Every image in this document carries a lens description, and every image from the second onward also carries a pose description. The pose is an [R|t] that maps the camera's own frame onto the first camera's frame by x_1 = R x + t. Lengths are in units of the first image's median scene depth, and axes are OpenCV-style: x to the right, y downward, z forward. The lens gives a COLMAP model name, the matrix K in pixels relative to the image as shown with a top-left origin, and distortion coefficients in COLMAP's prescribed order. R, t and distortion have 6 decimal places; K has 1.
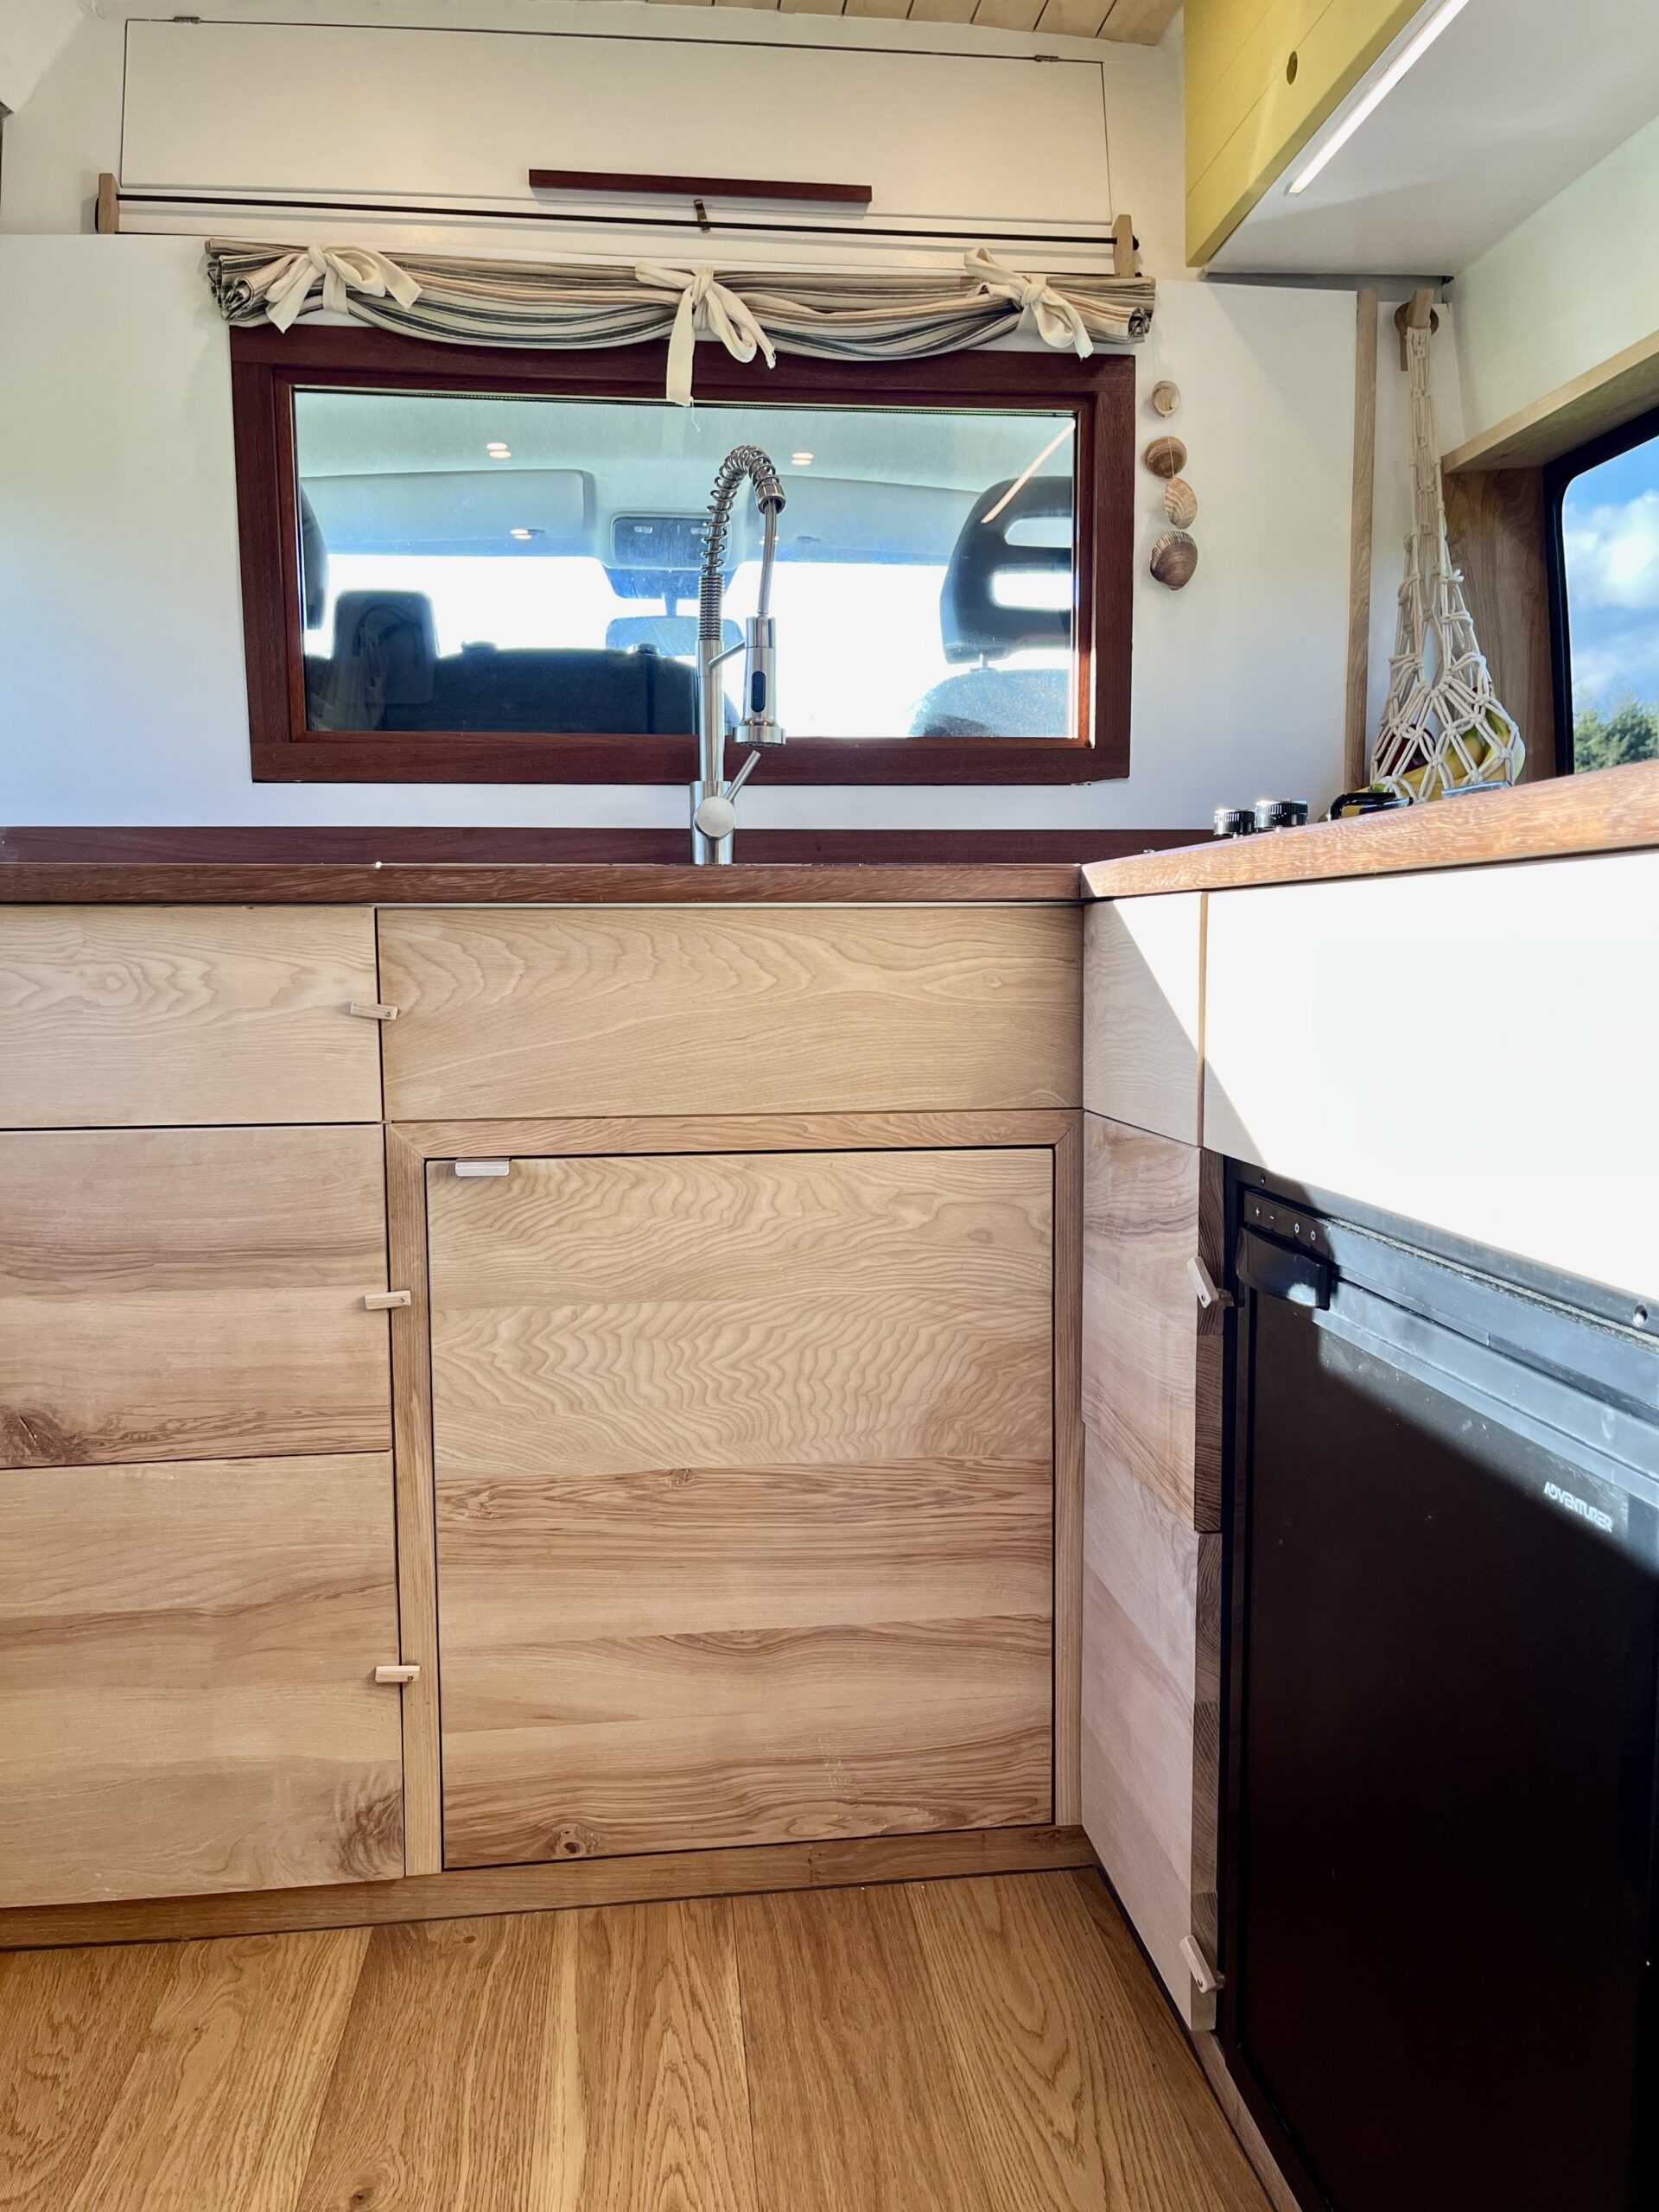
lens RADIAL K [[1682.4, 0, 824.5], [0, 1682.4, 1113.8], [0, 0, 1]] dist [0.068366, -0.089309]
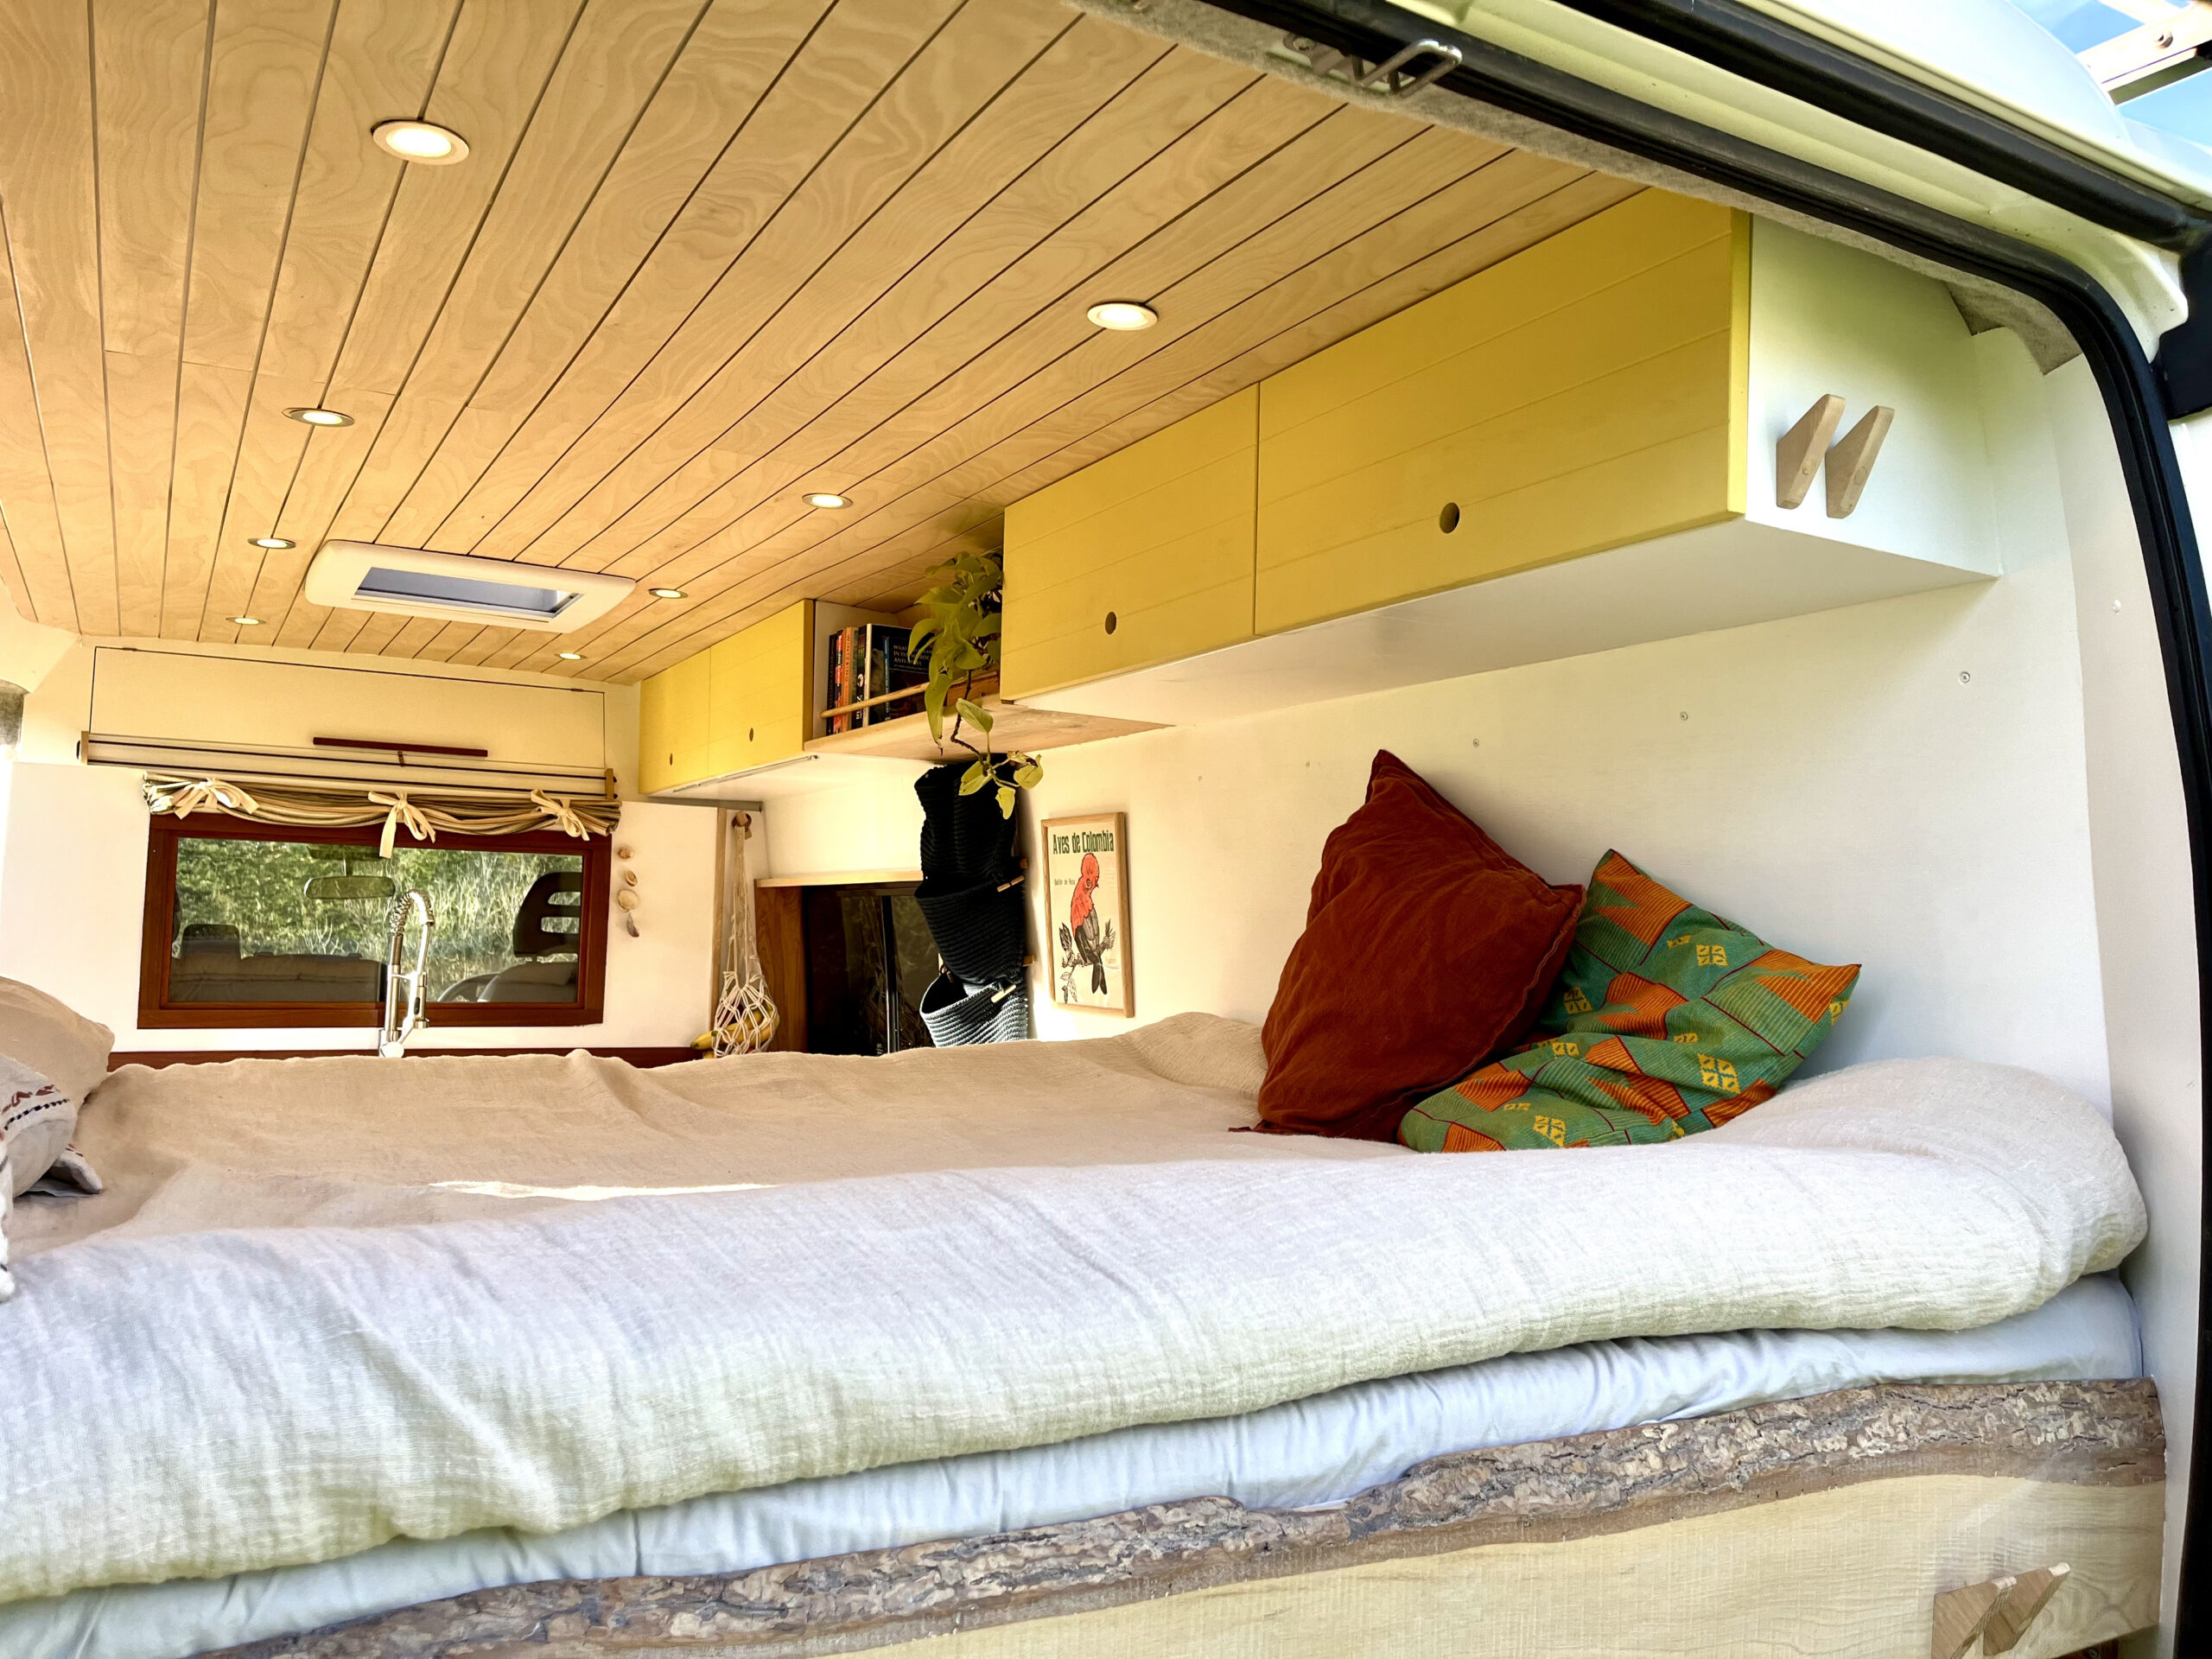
lens RADIAL K [[1682.4, 0, 1106.8], [0, 1682.4, 827.3], [0, 0, 1]] dist [0.068366, -0.089309]
pose [[0.923201, 0.059690, 0.379653, -0.074887], [0.001899, 0.987145, -0.159818, -0.132294], [-0.384312, 0.148265, 0.911220, -1.616450]]
